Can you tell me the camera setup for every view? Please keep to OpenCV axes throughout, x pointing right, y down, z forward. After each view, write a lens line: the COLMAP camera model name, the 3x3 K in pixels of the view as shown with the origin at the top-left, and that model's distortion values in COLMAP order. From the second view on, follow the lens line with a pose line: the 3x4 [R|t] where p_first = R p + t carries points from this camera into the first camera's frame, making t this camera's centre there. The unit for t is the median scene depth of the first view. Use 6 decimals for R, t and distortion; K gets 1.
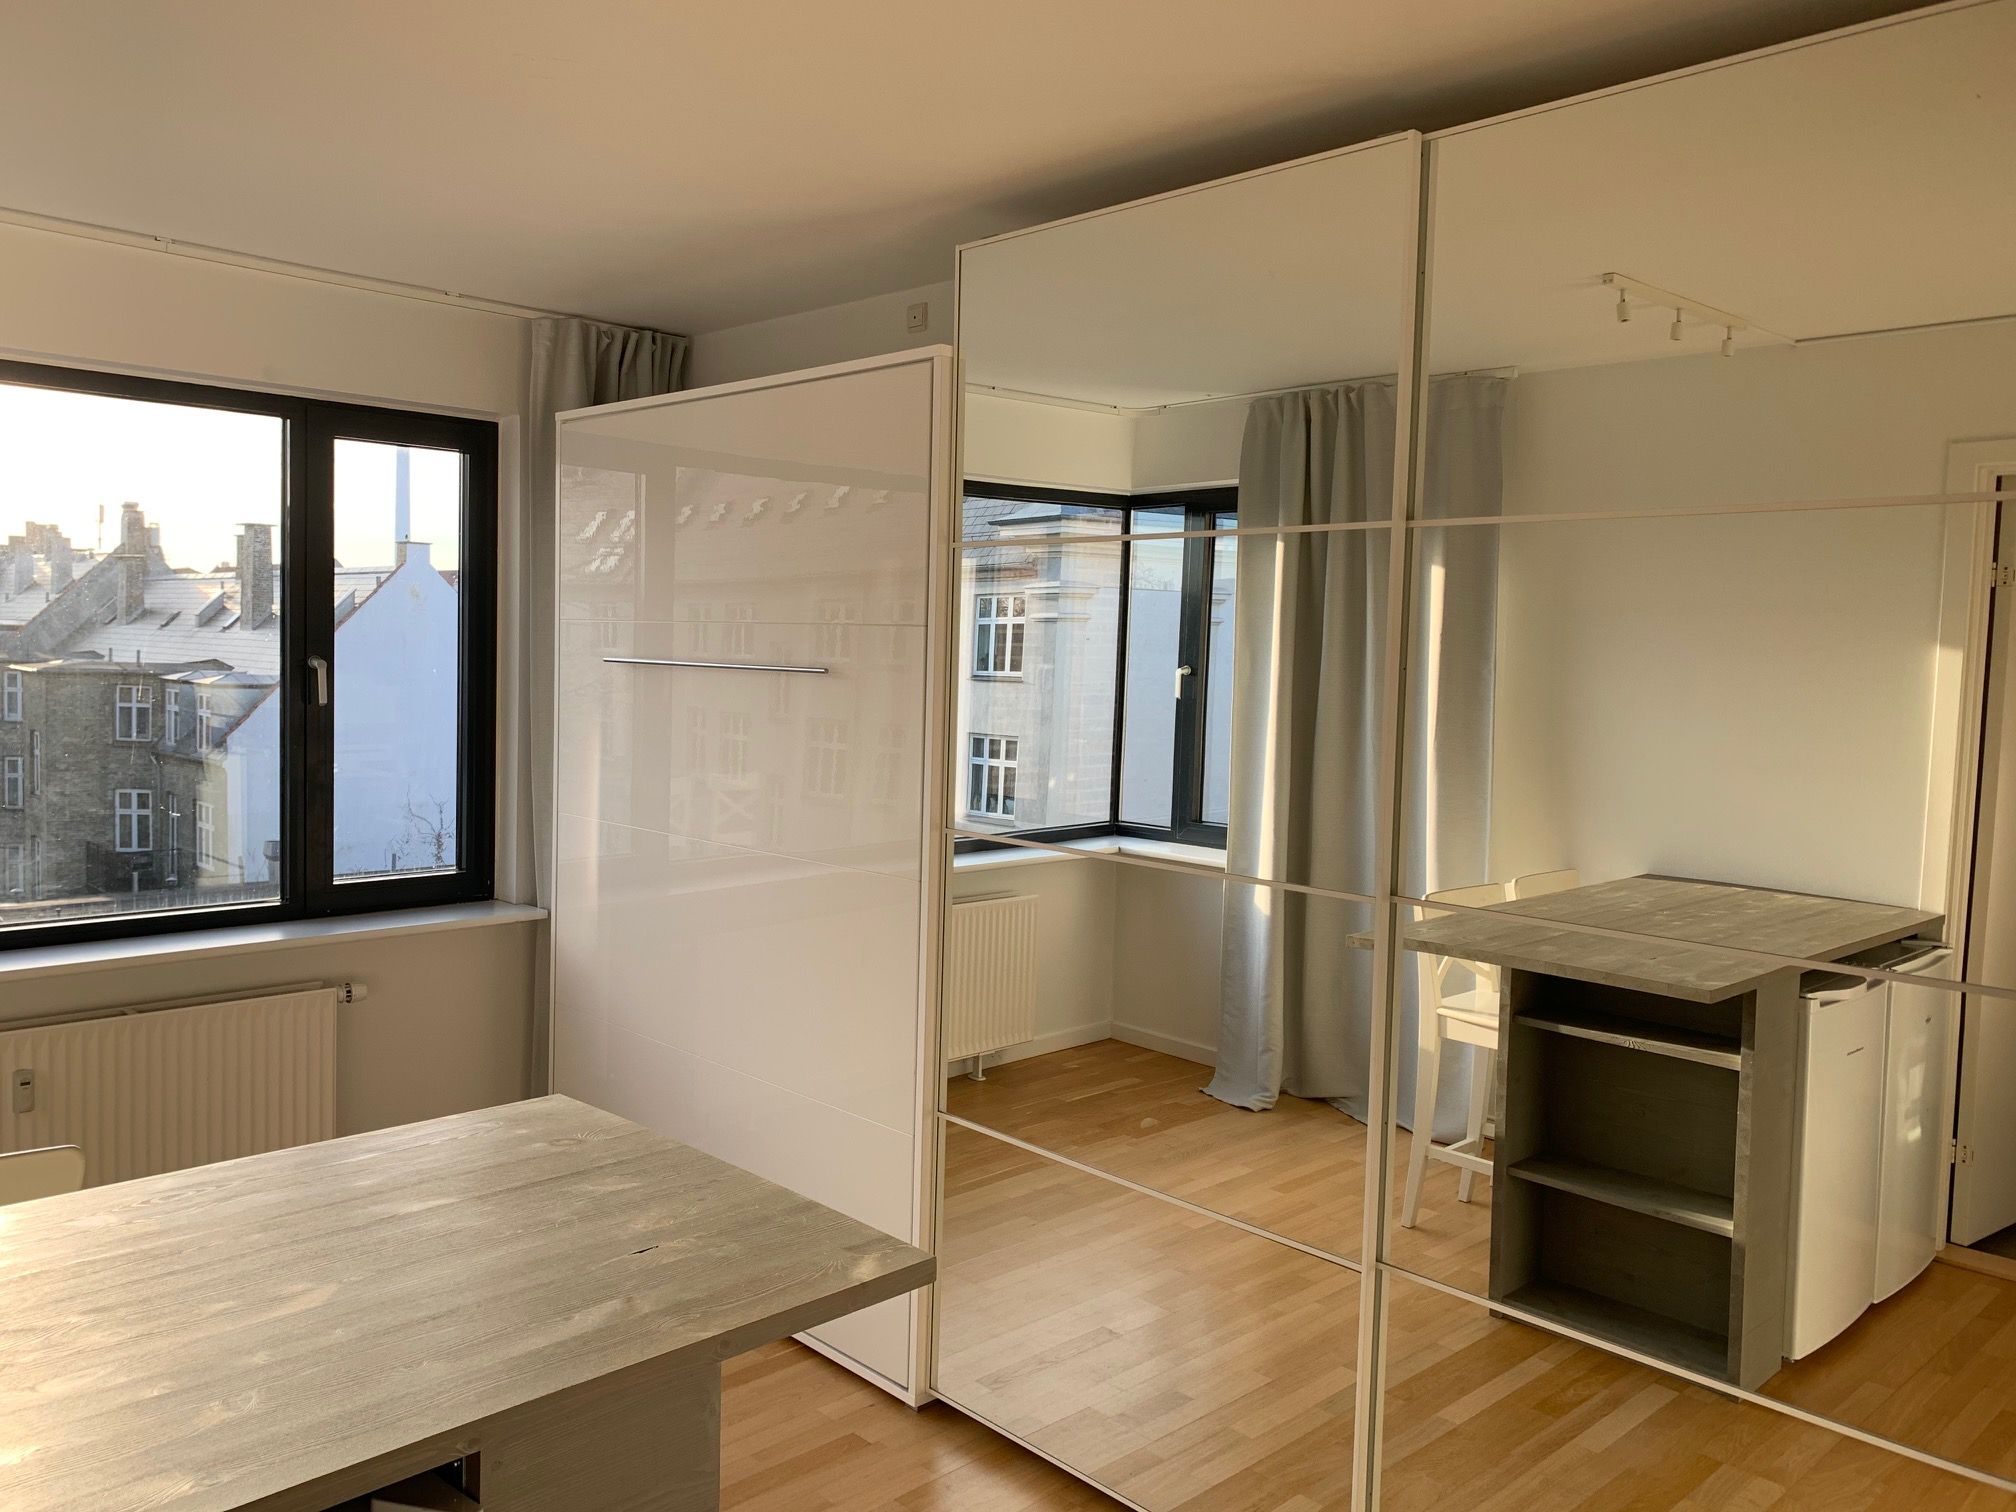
lens RADIAL K [[1528.9, 0, 1005.3], [0, 1528.9, 745.6], [0, 0, 1]] dist [0.009068, -0.013811]
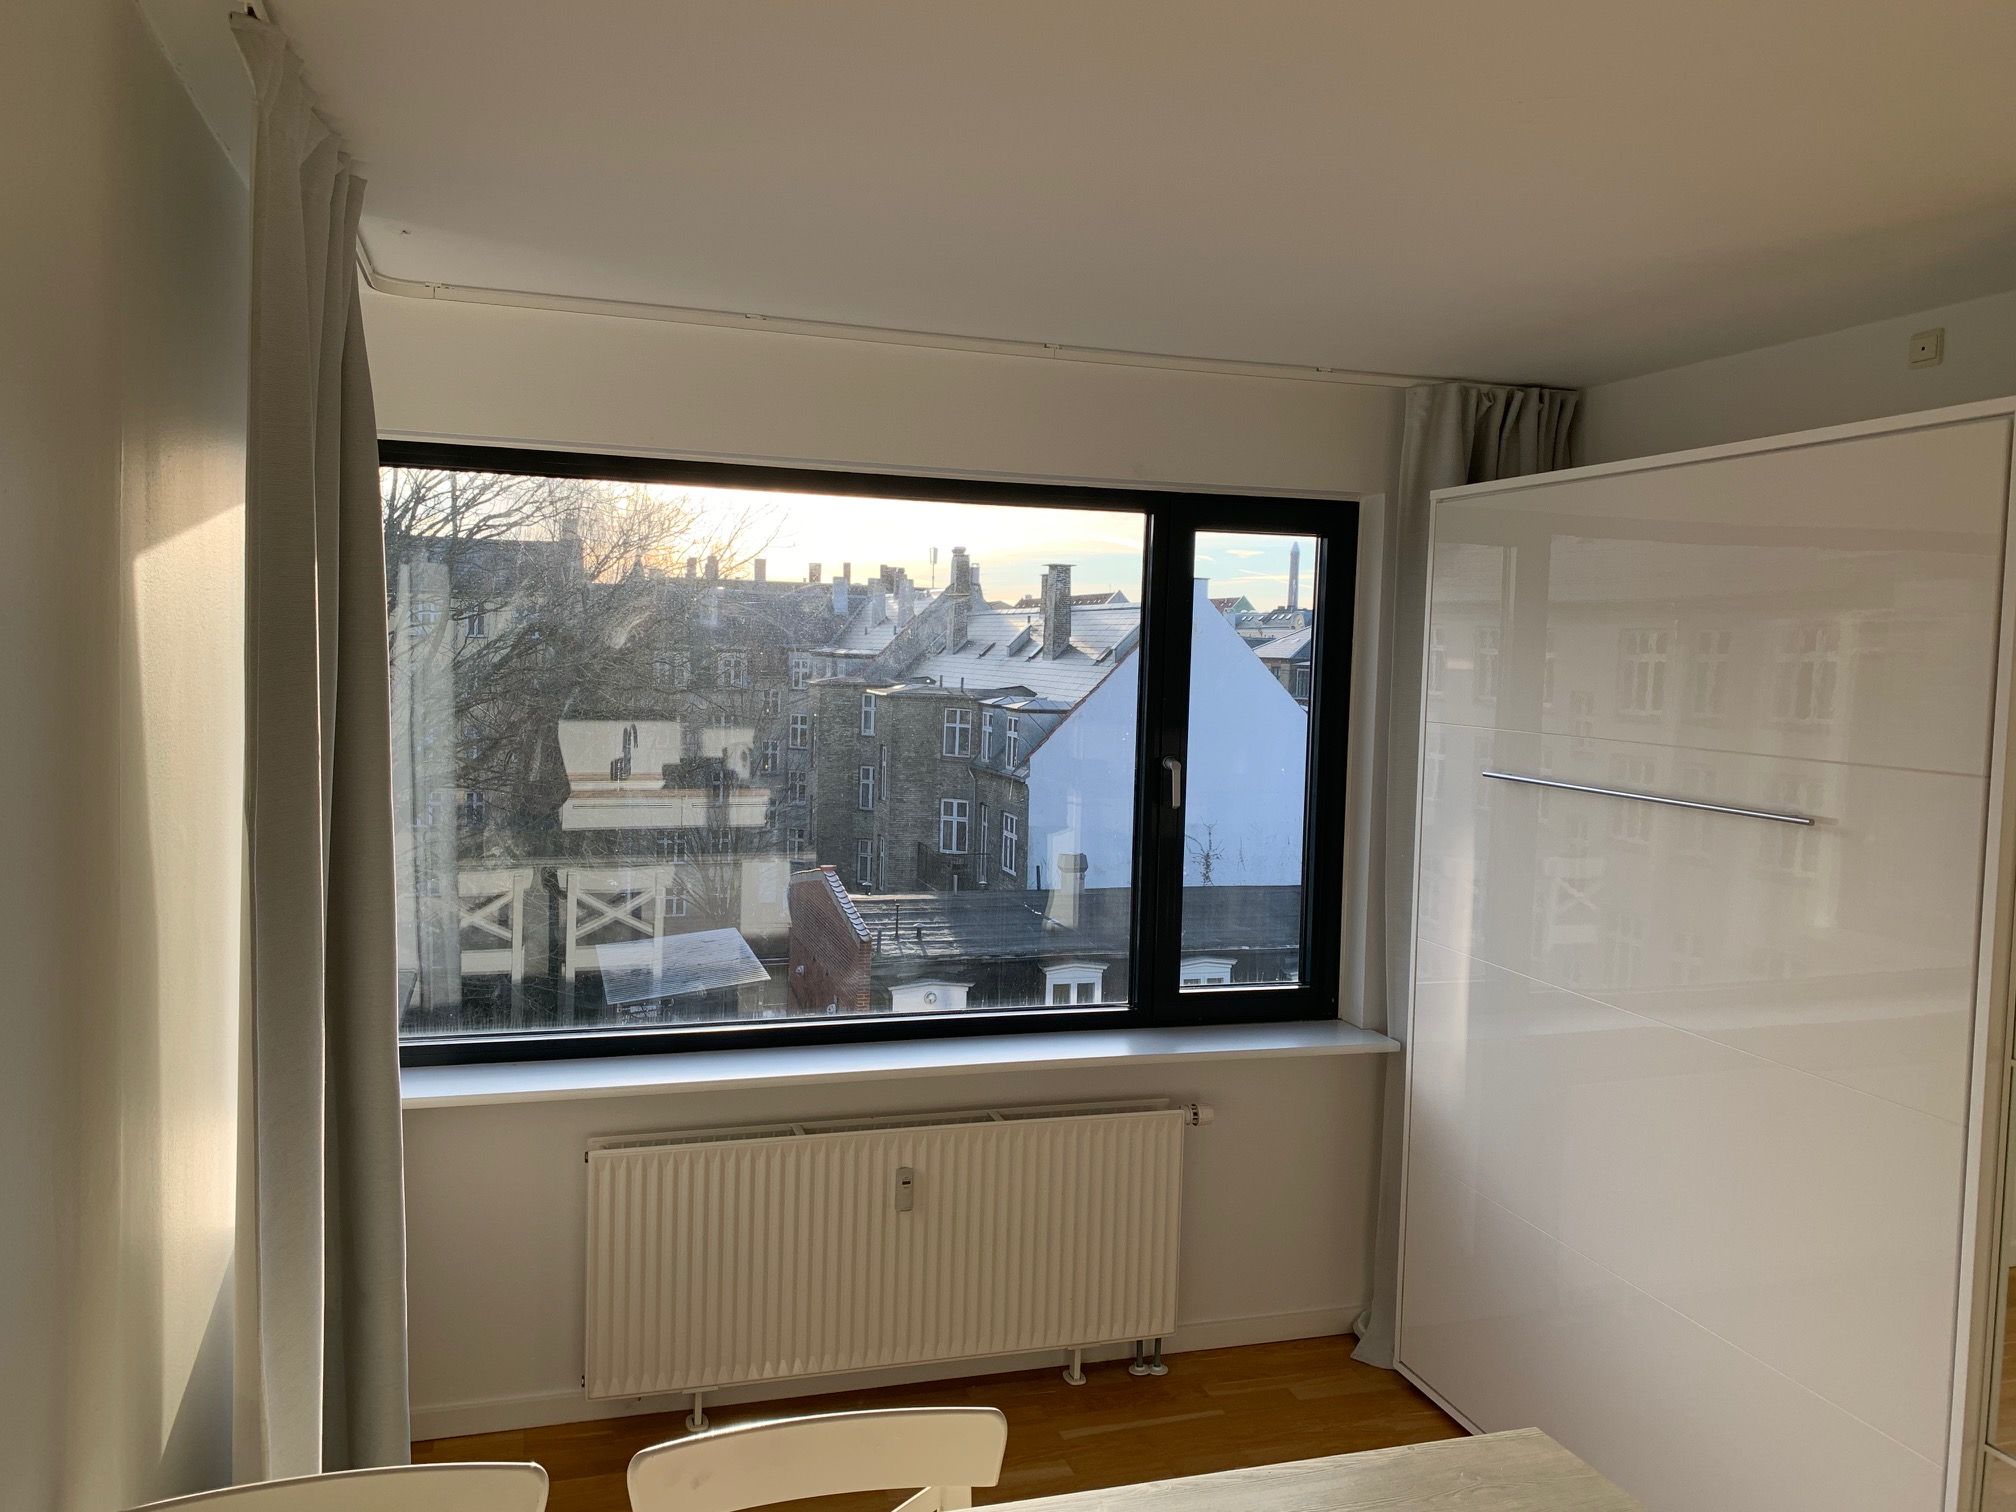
lens RADIAL K [[1528.9, 0, 1013.9], [0, 1528.9, 749.1], [0, 0, 1]] dist [0.009068, -0.013811]
pose [[0.887417, 0.023213, -0.460382, -0.087075], [-0.029361, 0.999550, -0.006196, -0.049896], [0.460031, 0.019016, 0.887699, 0.092417]]
